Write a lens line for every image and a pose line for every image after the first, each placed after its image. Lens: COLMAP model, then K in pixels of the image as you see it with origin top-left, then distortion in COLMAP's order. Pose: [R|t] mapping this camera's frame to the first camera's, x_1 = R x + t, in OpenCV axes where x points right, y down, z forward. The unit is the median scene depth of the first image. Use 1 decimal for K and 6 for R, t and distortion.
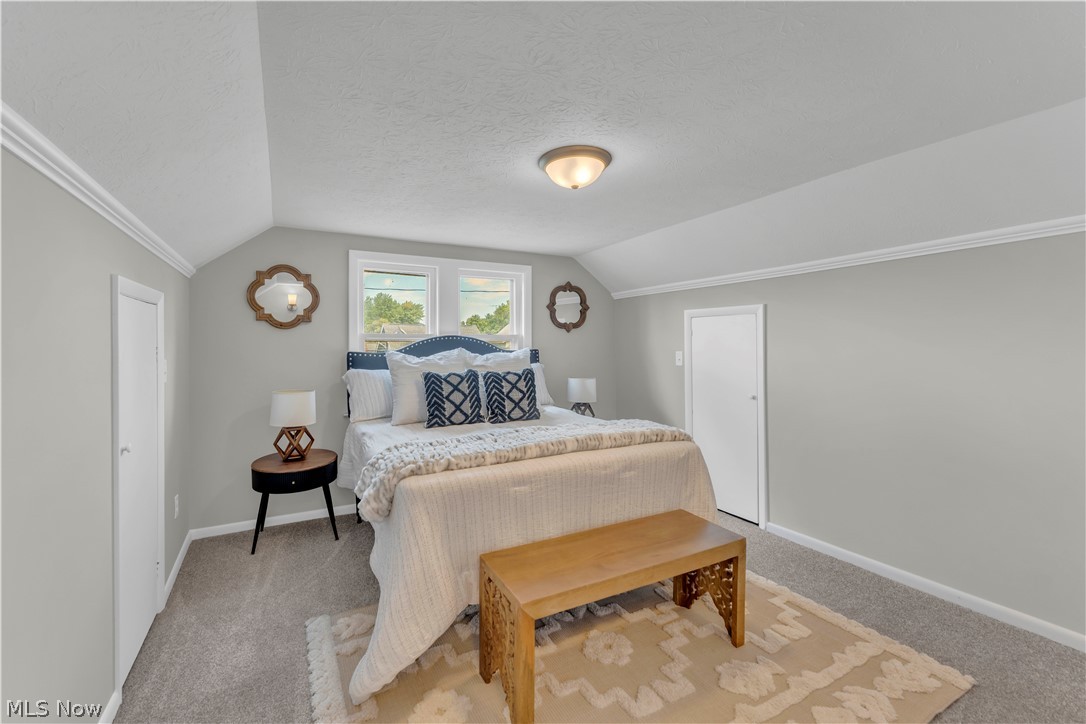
lens RADIAL K [[444.8, 0, 544.1], [0, 444.8, 351.1], [0, 0, 1]] dist [-0.001468, -0.000612]
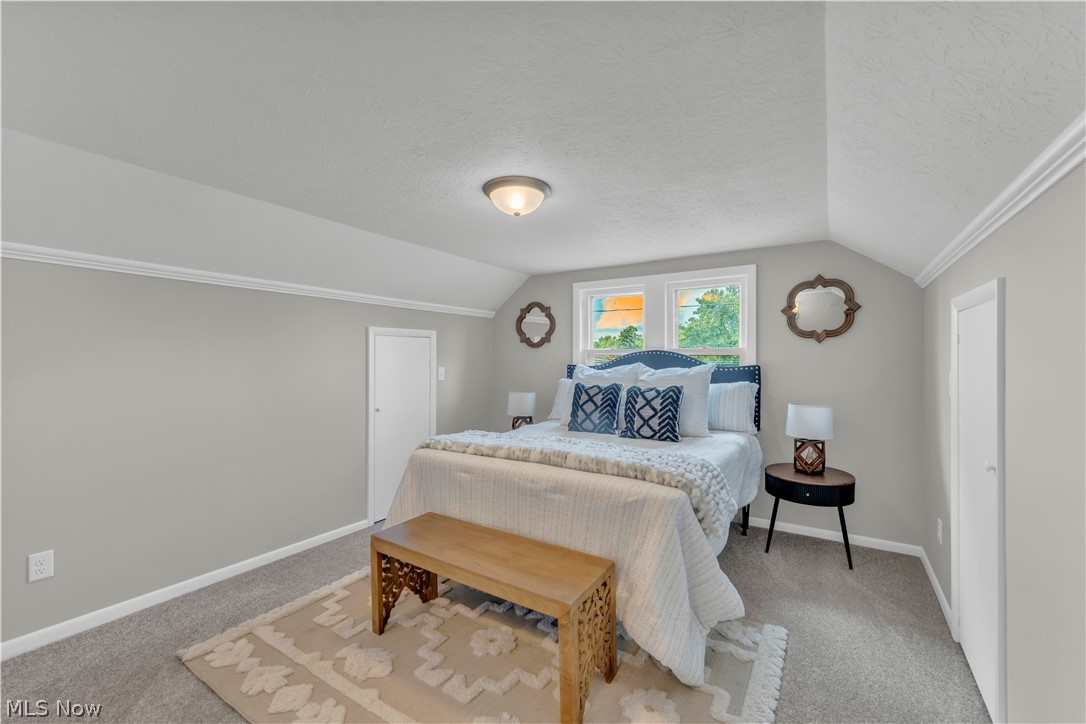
lens RADIAL K [[444.8, 0, 546.0], [0, 444.8, 360.3], [0, 0, 1]] dist [-0.001468, -0.000612]
pose [[0.500266, 0.007166, -0.865842, 0.667079], [-0.011355, 0.999934, 0.001715, -0.012671], [0.865797, 0.008974, 0.500315, 0.329375]]
